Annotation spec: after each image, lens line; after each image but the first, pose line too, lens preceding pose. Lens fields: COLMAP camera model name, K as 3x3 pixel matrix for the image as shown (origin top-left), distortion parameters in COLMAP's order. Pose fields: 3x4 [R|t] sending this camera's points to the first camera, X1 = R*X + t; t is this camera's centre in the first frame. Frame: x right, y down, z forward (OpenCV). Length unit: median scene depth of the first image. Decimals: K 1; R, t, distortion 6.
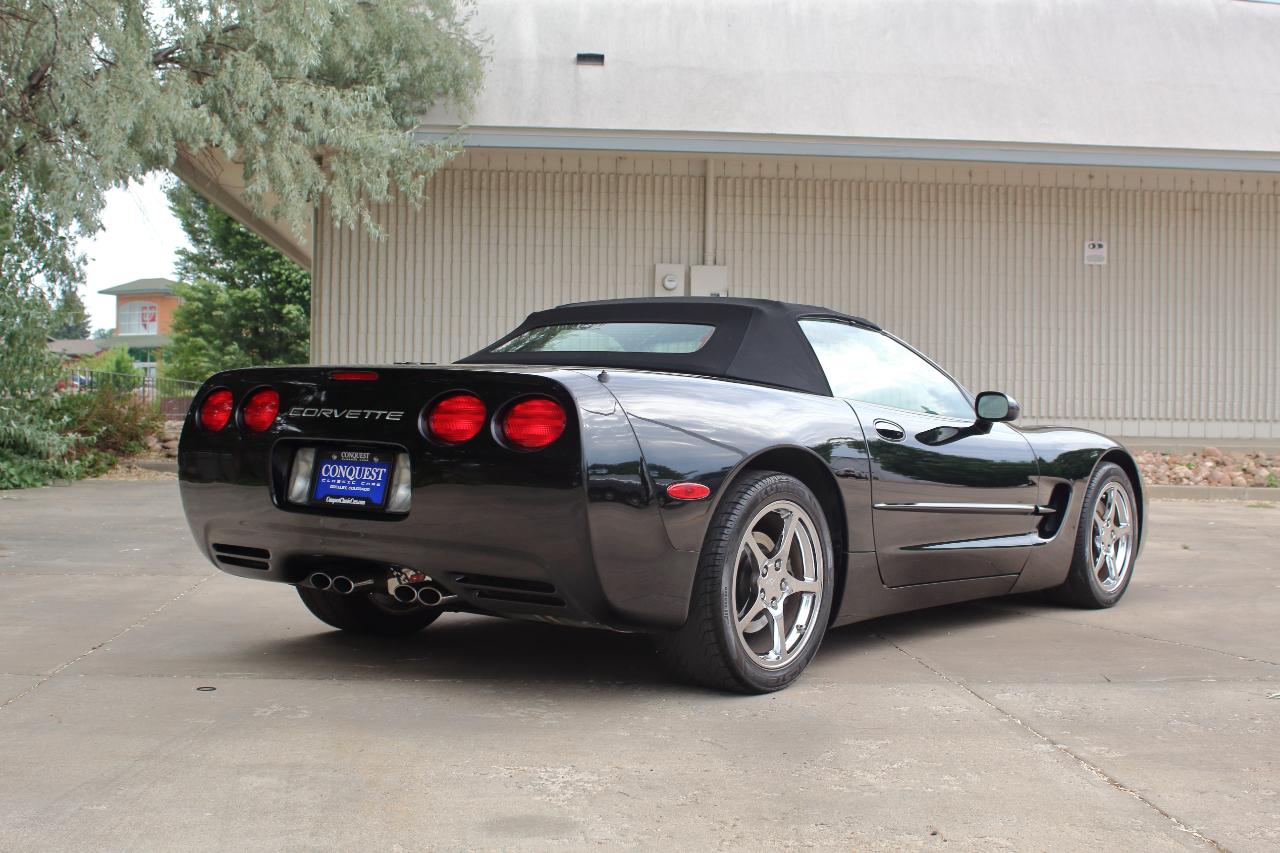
lens RADIAL K [[1623.3, 0, 645.7], [0, 1623.3, 427.3], [0, 0, 1]] dist [-0.060179, 0.056093]
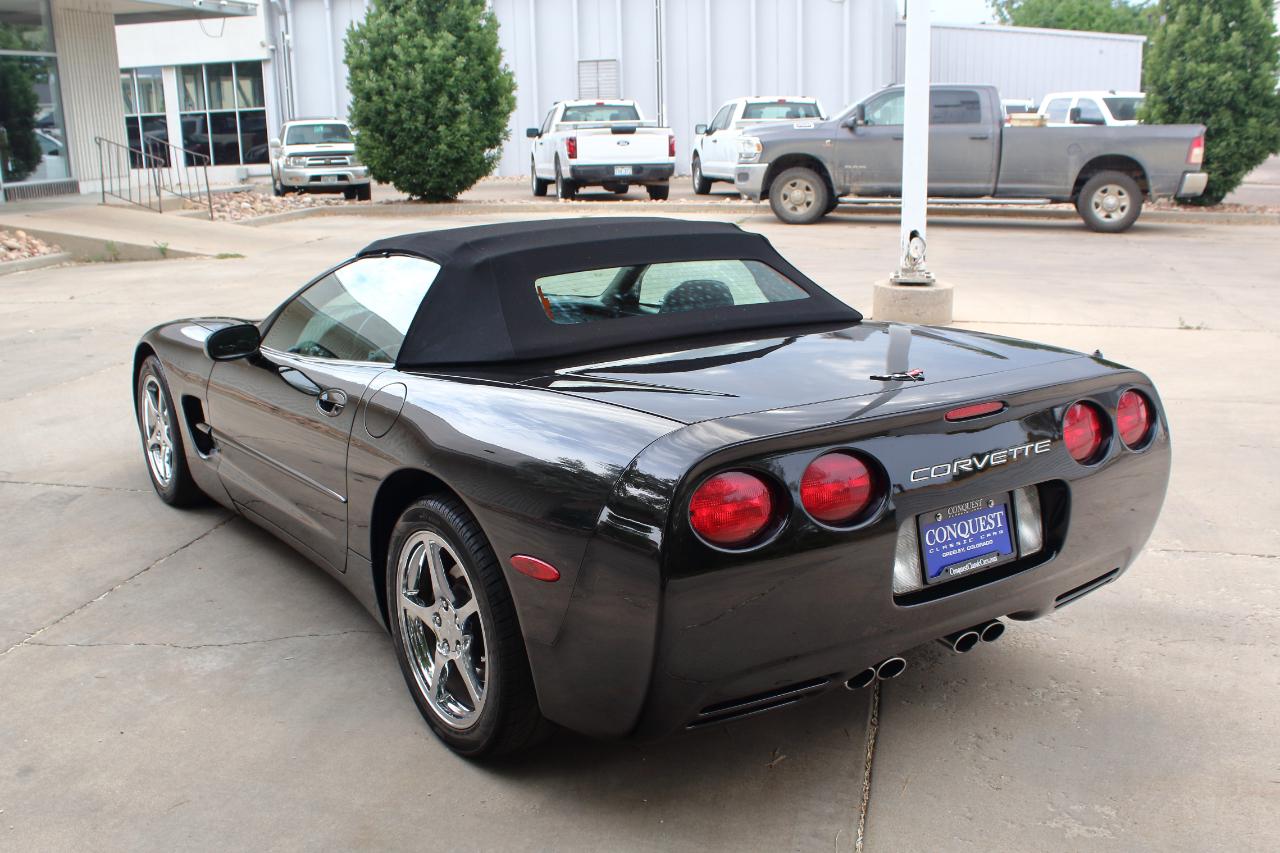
lens RADIAL K [[1301.0, 0, 636.9], [0, 1301.0, 465.5], [0, 0, 1]] dist [-0.167691, 0.168553]
pose [[0.304082, -0.274215, 0.912327, -0.376334], [0.036243, 0.960313, 0.276558, -0.085858], [-0.951956, -0.051031, 0.301952, 0.456843]]
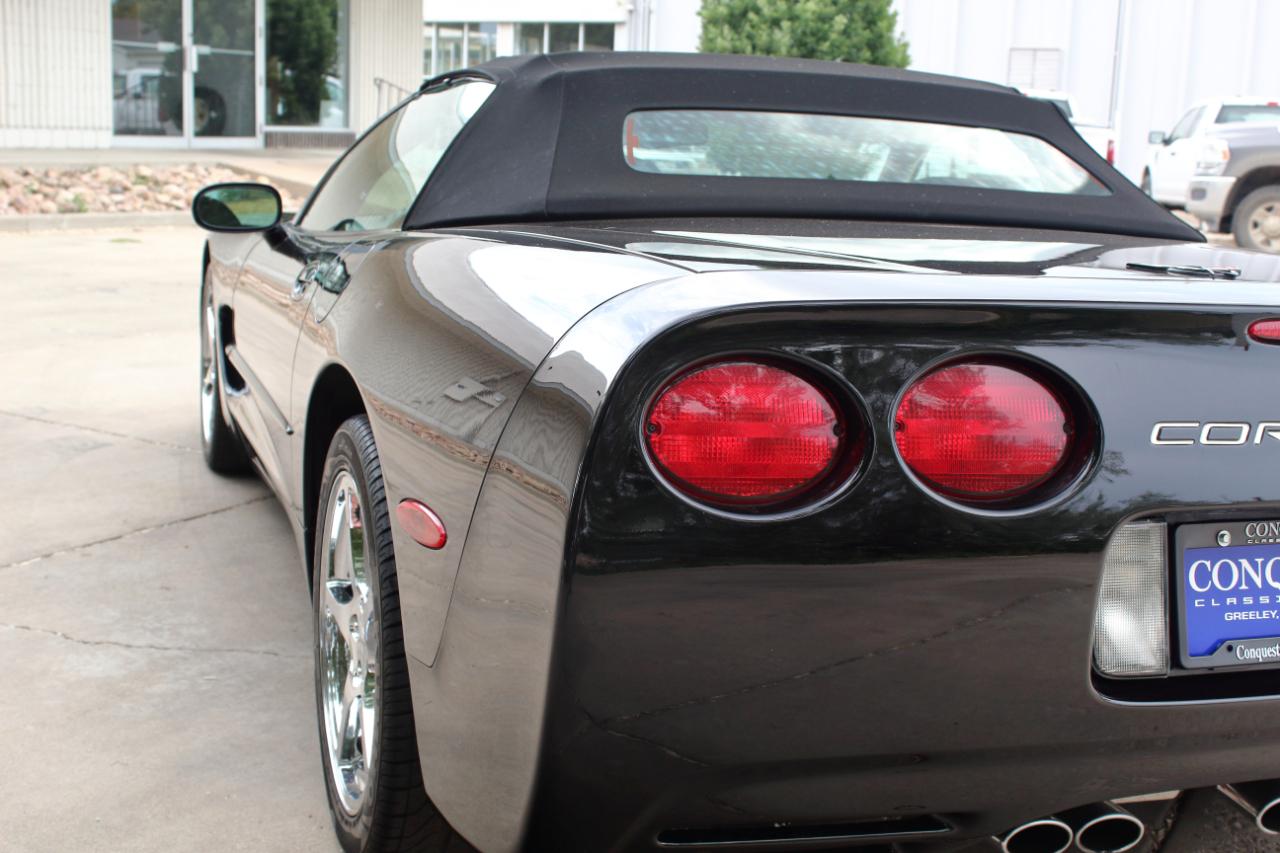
lens RADIAL K [[1623.3, 0, 645.7], [0, 1623.3, 427.3], [0, 0, 1]] dist [-0.060179, 0.056093]
pose [[0.549992, -0.147602, 0.822023, -0.275264], [-0.024127, 0.981040, 0.192298, -0.036864], [-0.834821, -0.125596, 0.536003, 0.437929]]
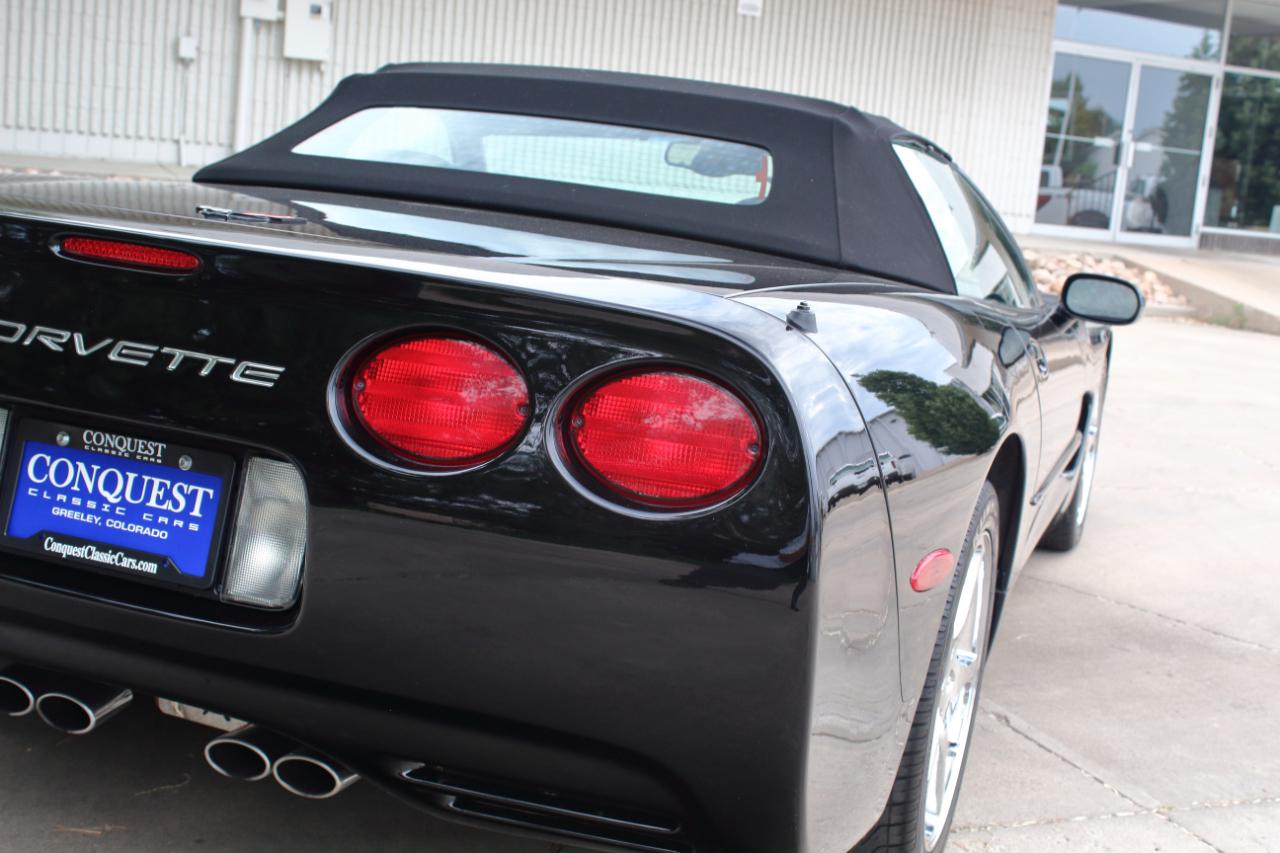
lens RADIAL K [[1623.3, 0, 645.7], [0, 1623.3, 427.3], [0, 0, 1]] dist [-0.060179, 0.056093]
pose [[0.950444, 0.022855, 0.310054, -0.085474], [-0.075969, 0.984135, 0.160333, -0.029729], [-0.301471, -0.175942, 0.937102, 0.272865]]
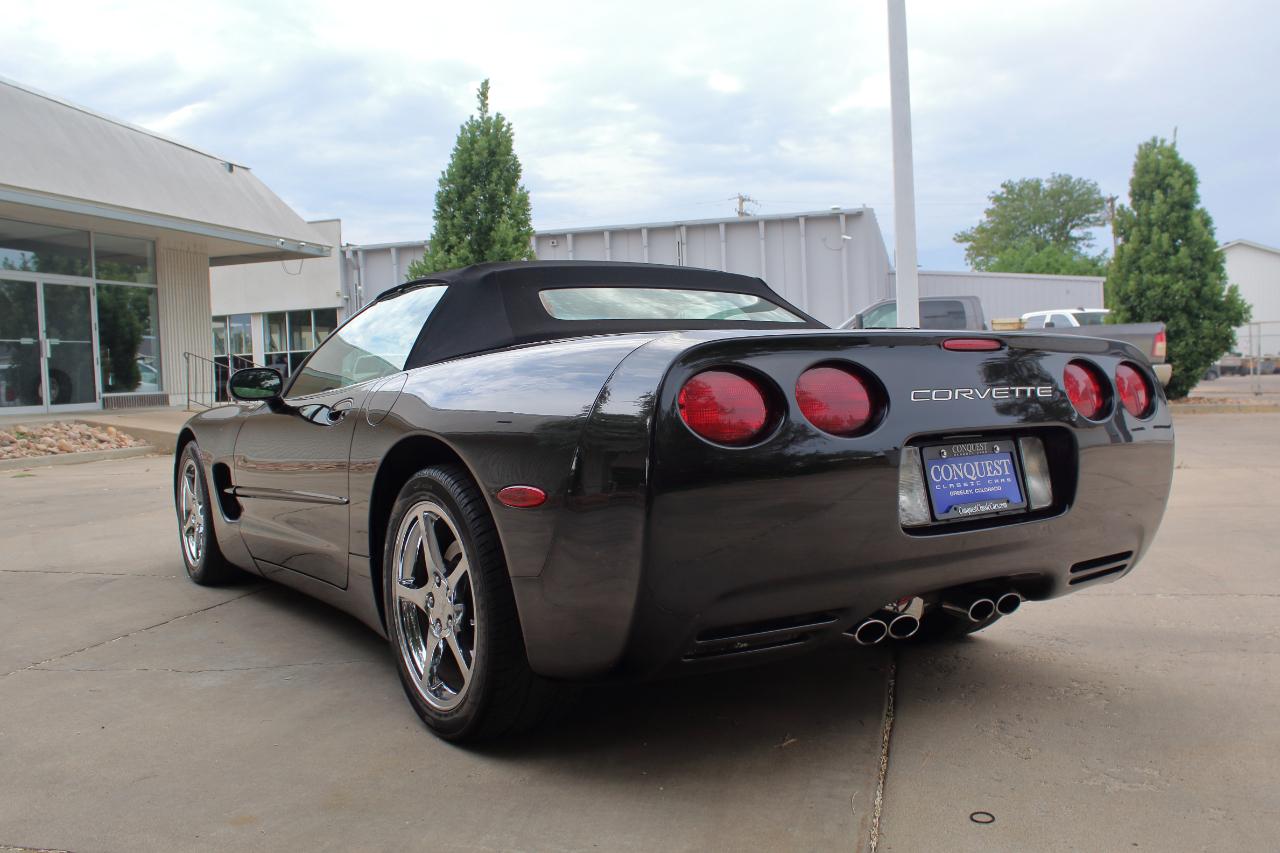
lens RADIAL K [[1164.6, 0, 644.7], [0, 1164.6, 423.2], [0, 0, 1]] dist [-0.180097, 0.170050]
pose [[0.321337, -0.069561, 0.944407, -0.350427], [0.052173, 0.997084, 0.055689, -0.015329], [-0.945527, 0.031378, 0.324029, 0.459297]]
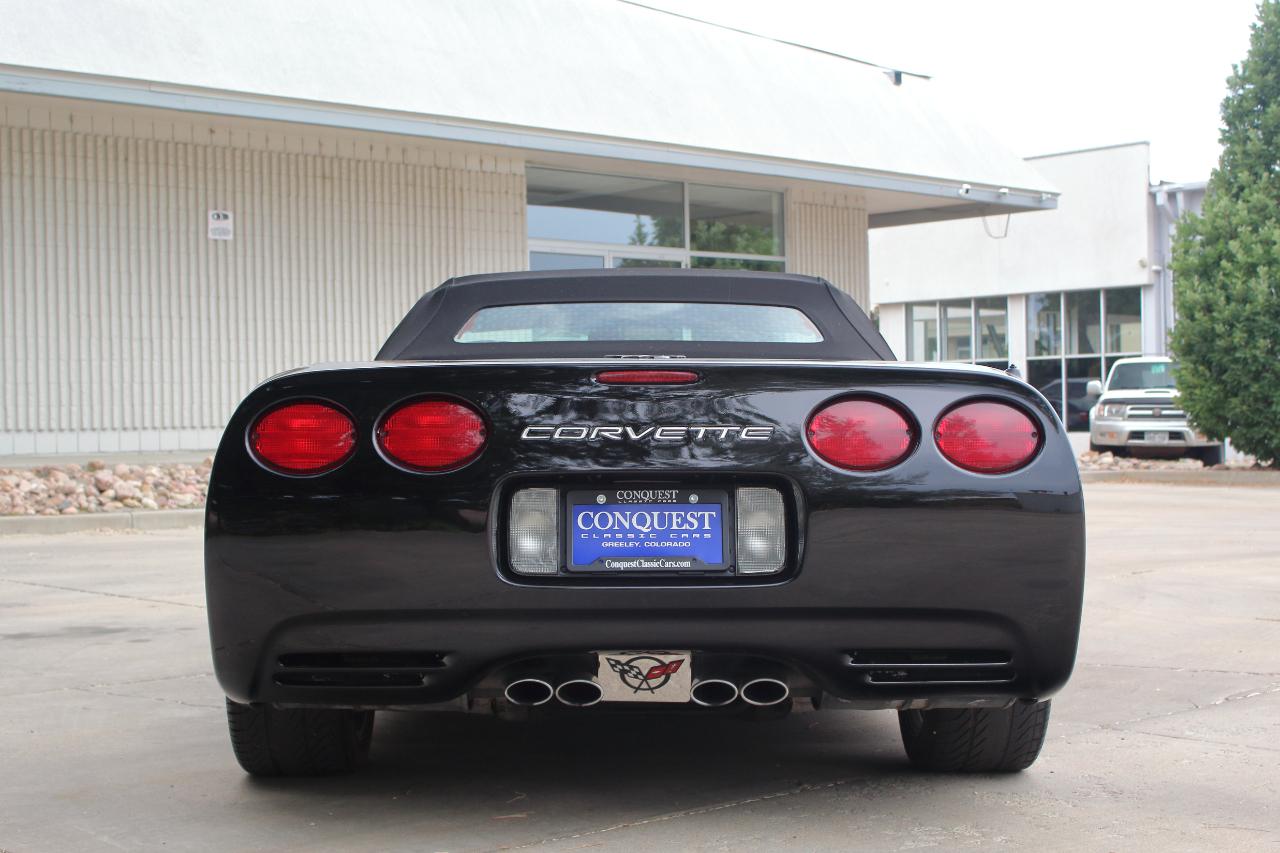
lens RADIAL K [[1963.5, 0, 640.8], [0, 1963.5, 424.0], [0, 0, 1]] dist [-0.041987, -0.005596]
pose [[0.783713, -0.028650, 0.620462, -0.323291], [0.033666, 0.999427, 0.003624, -0.007040], [-0.620210, 0.018049, 0.784228, 0.173845]]
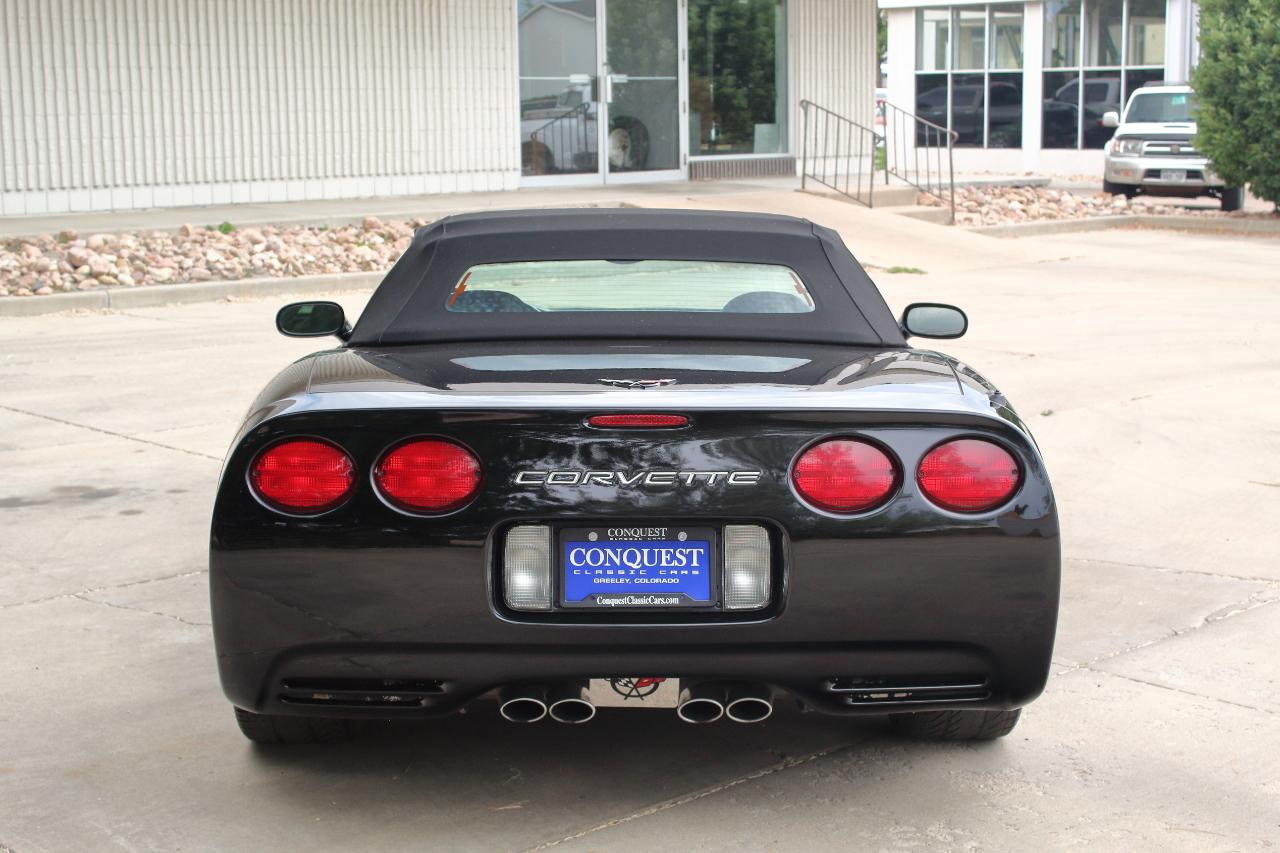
lens RADIAL K [[2058.2, 0, 643.2], [0, 2058.2, 430.2], [0, 0, 1]] dist [-0.035852, 0.110557]
pose [[0.781287, -0.123572, 0.611817, -0.335447], [0.029117, 0.986355, 0.162037, -0.079359], [-0.623492, -0.108783, 0.774225, 0.154020]]
